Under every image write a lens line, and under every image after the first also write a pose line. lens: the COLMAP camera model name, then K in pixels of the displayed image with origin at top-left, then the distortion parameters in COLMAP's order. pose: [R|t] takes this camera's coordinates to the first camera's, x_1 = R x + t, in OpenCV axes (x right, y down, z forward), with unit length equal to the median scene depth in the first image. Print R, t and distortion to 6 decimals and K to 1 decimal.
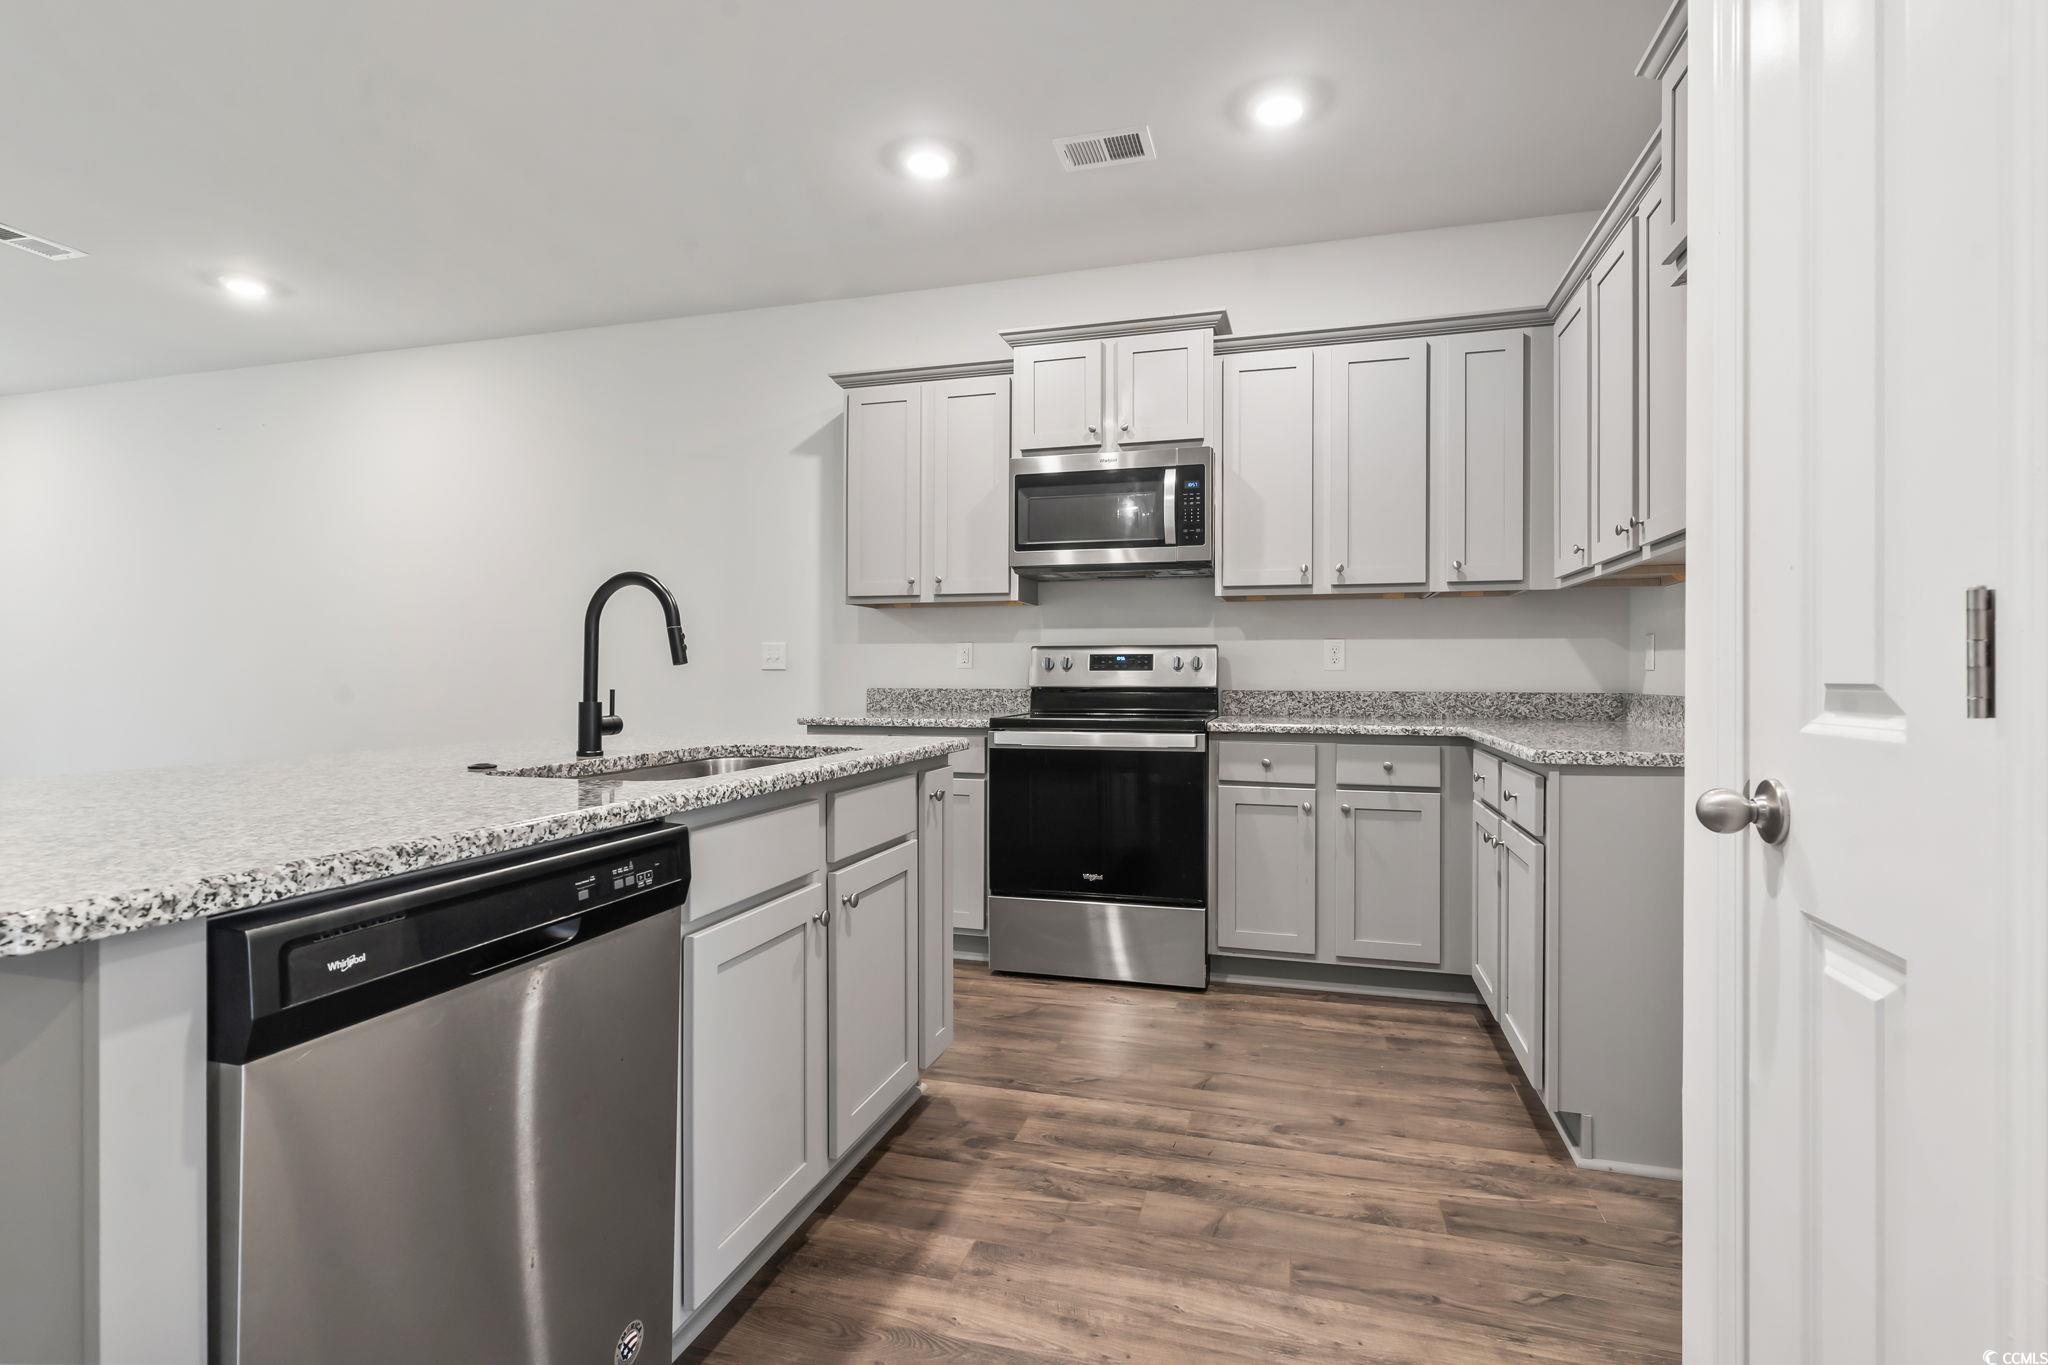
lens RADIAL K [[980.1, 0, 1015.3], [0, 980.1, 673.5], [0, 0, 1]] dist [0.001688, 0.001186]
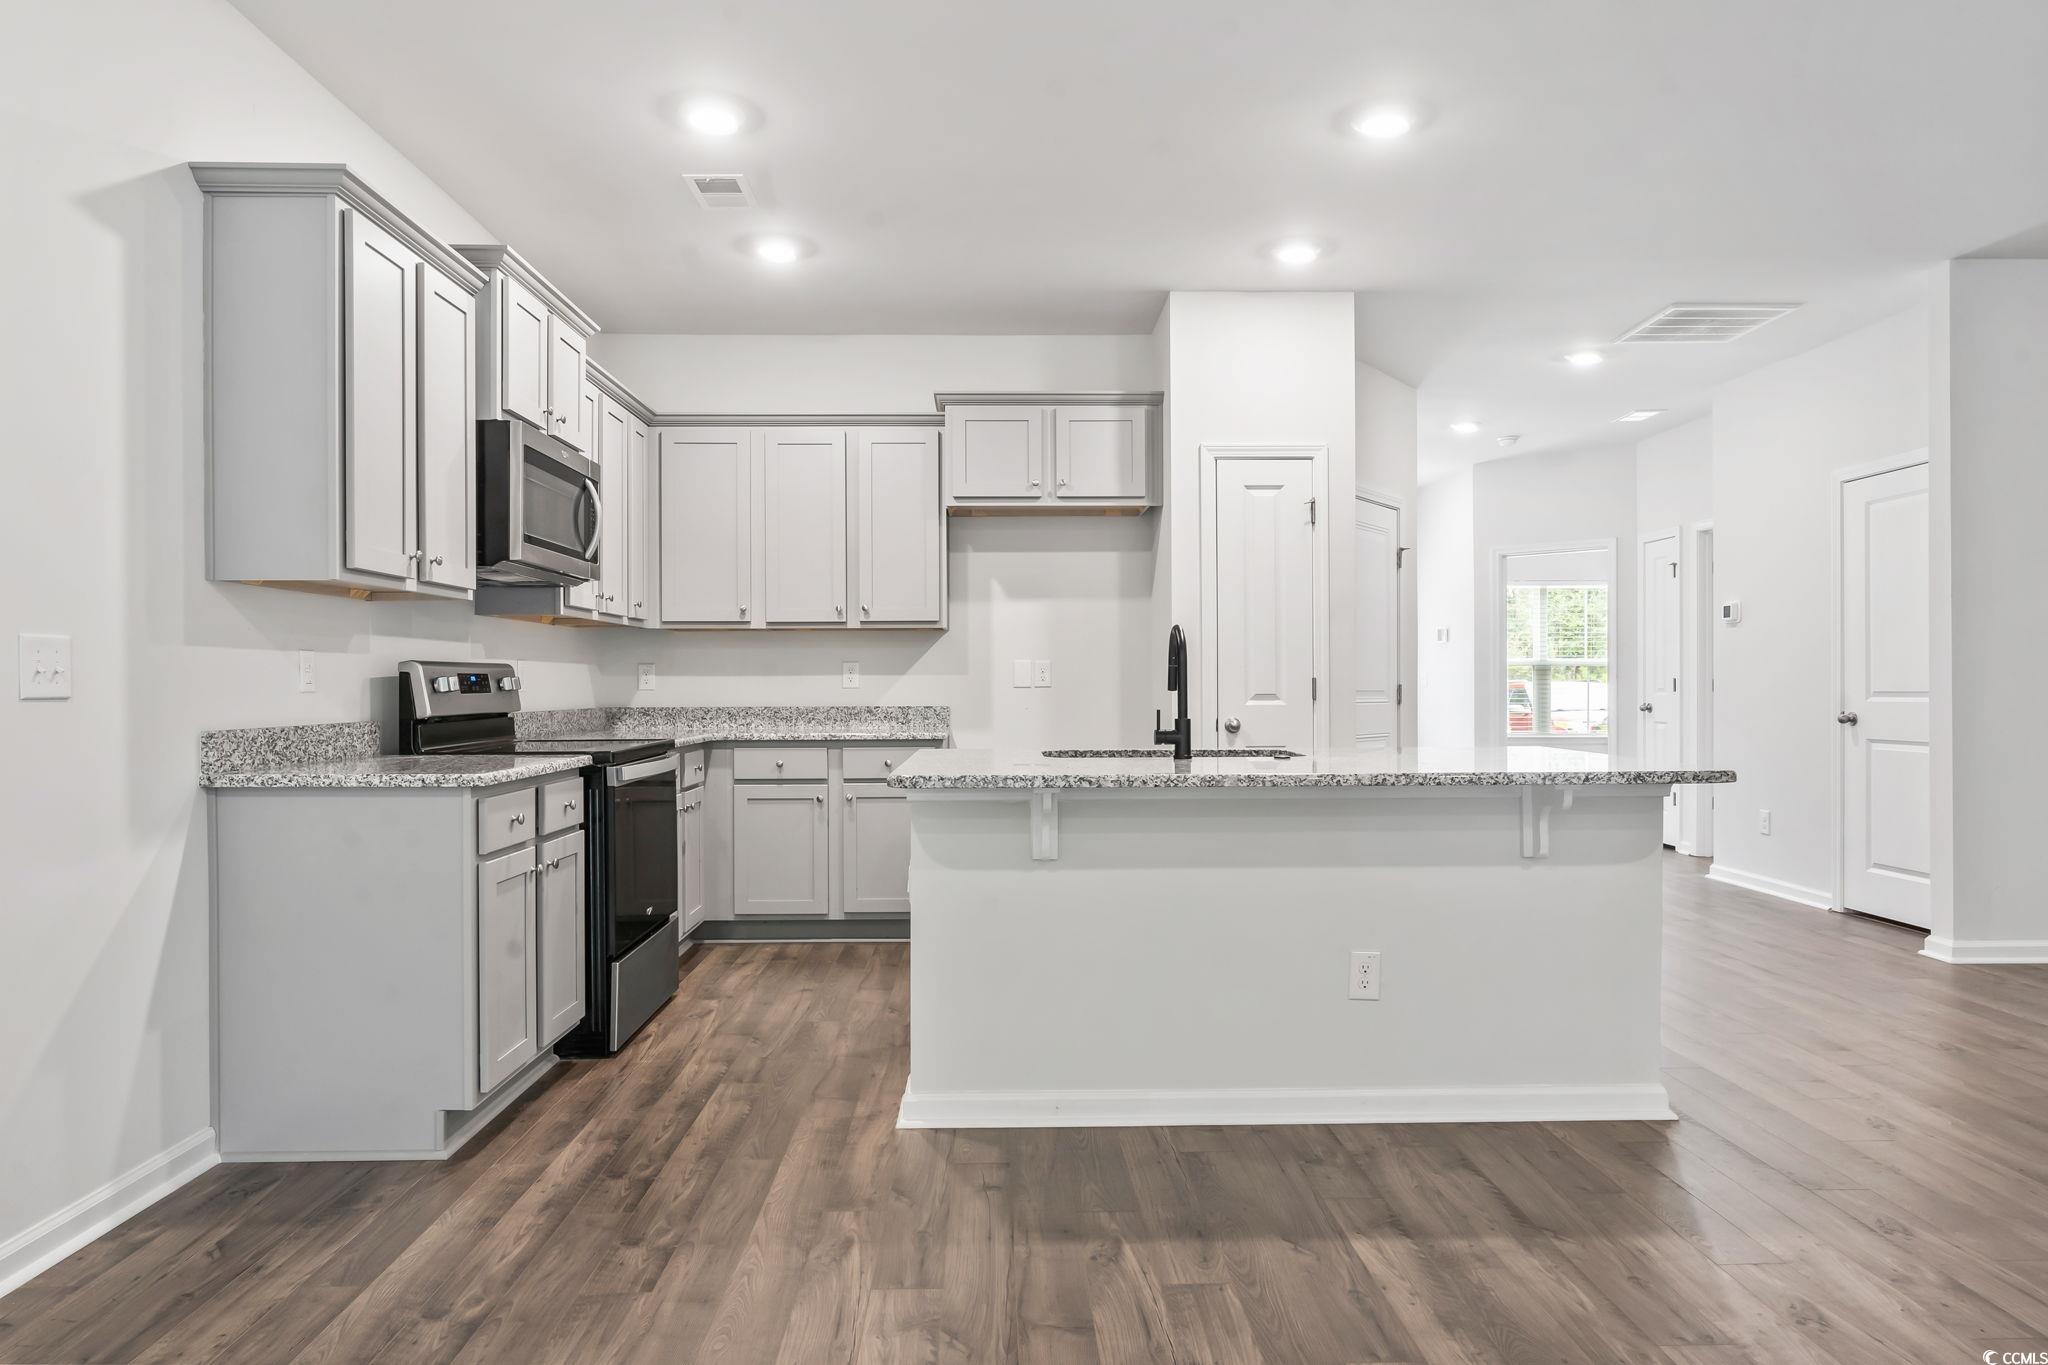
lens RADIAL K [[1265.5, 0, 1024.0], [0, 1265.5, 682.5], [0, 0, 1]] dist [-0.001109, 0.000207]
pose [[-0.308775, -0.000053, 0.951135, -1.086312], [0.002201, 0.999997, 0.000770, -0.012614], [-0.951132, 0.002331, -0.308774, 0.935460]]
